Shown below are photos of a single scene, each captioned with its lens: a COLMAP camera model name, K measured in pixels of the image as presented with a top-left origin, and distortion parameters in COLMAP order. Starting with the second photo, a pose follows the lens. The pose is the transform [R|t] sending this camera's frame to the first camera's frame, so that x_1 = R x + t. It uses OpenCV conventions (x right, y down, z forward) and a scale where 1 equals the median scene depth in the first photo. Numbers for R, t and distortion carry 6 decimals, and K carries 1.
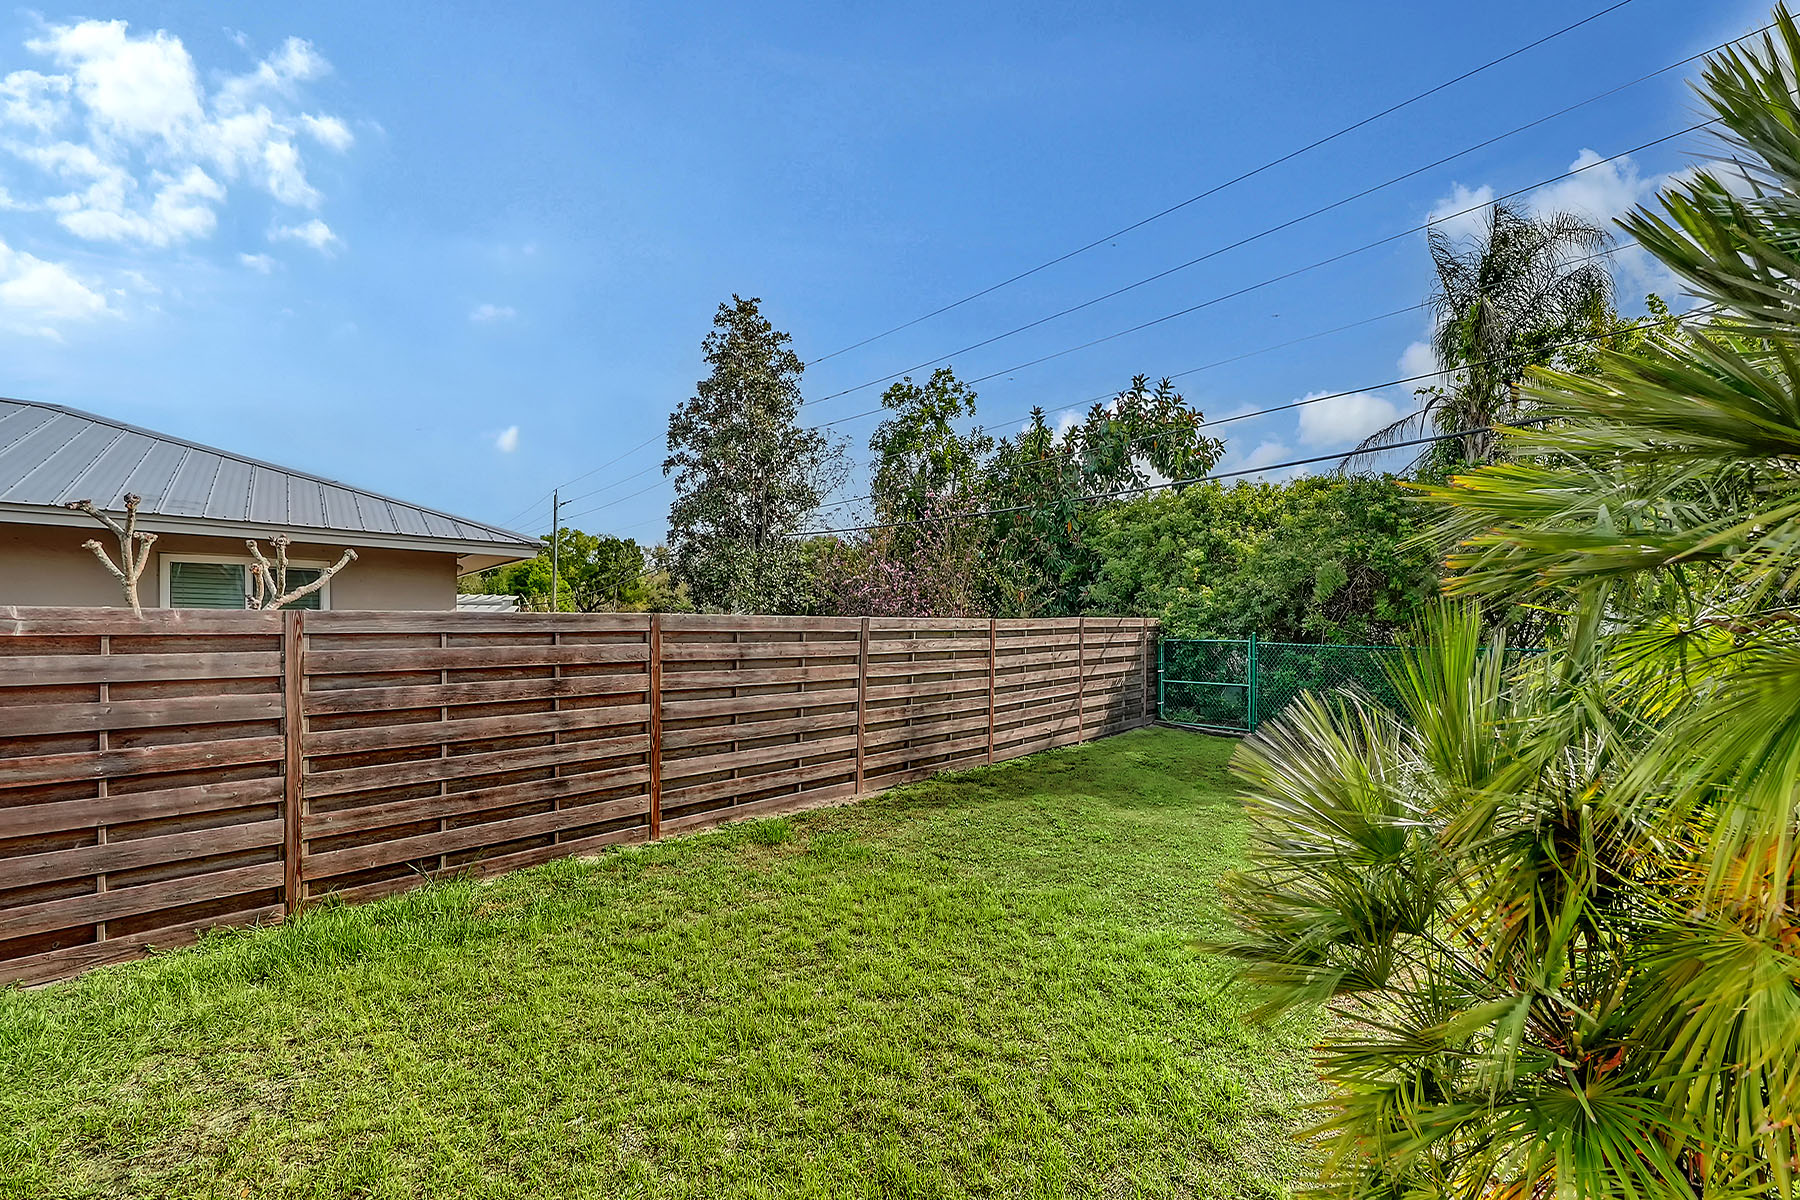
lens RADIAL K [[652.7, 0, 903.7], [0, 652.7, 625.4], [0, 0, 1]] dist [-0.000228, 0.000006]
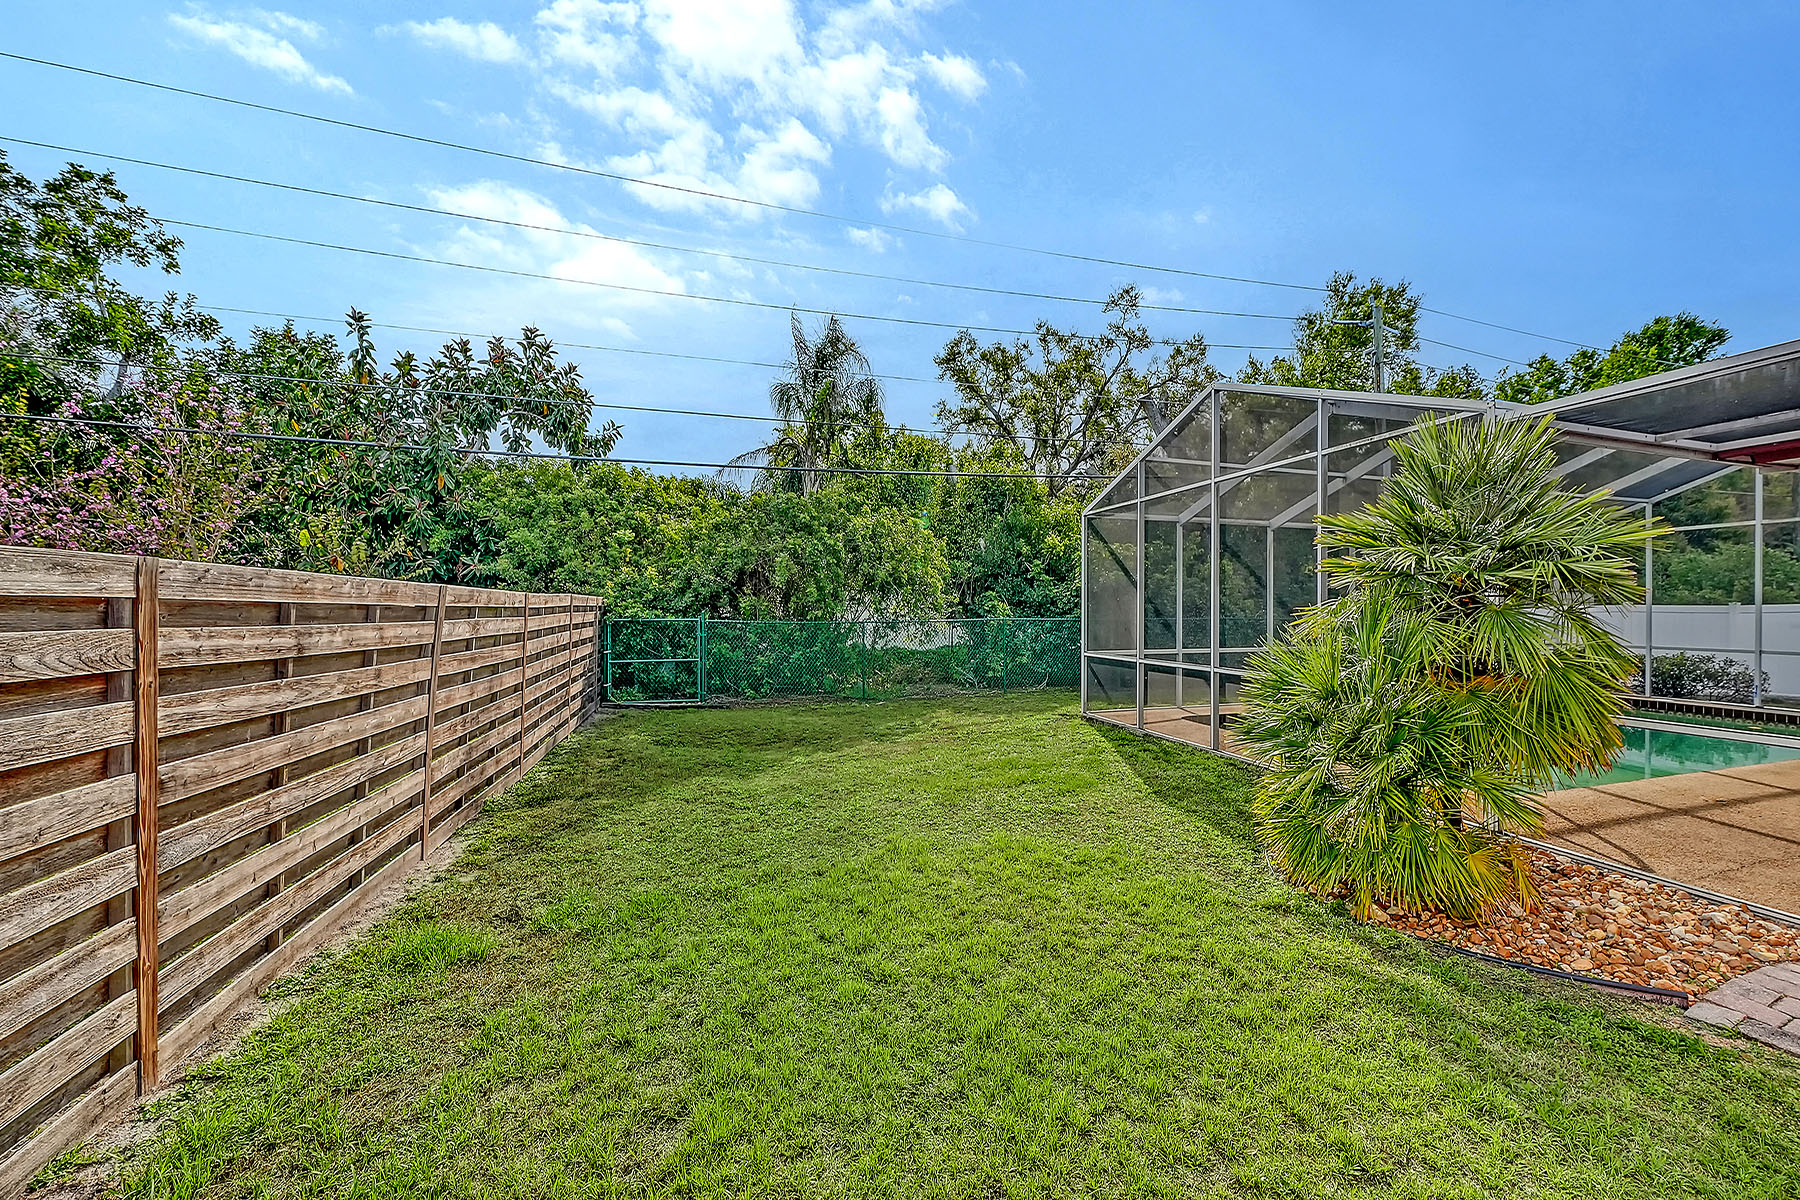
lens RADIAL K [[638.6, 0, 903.7], [0, 638.6, 614.9], [0, 0, 1]] dist [-0.003143, -0.000276]
pose [[0.459760, -0.005521, 0.888026, -0.252191], [-0.003542, 0.999961, 0.008051, 0.006580], [-0.888036, -0.006847, 0.459723, 0.181534]]
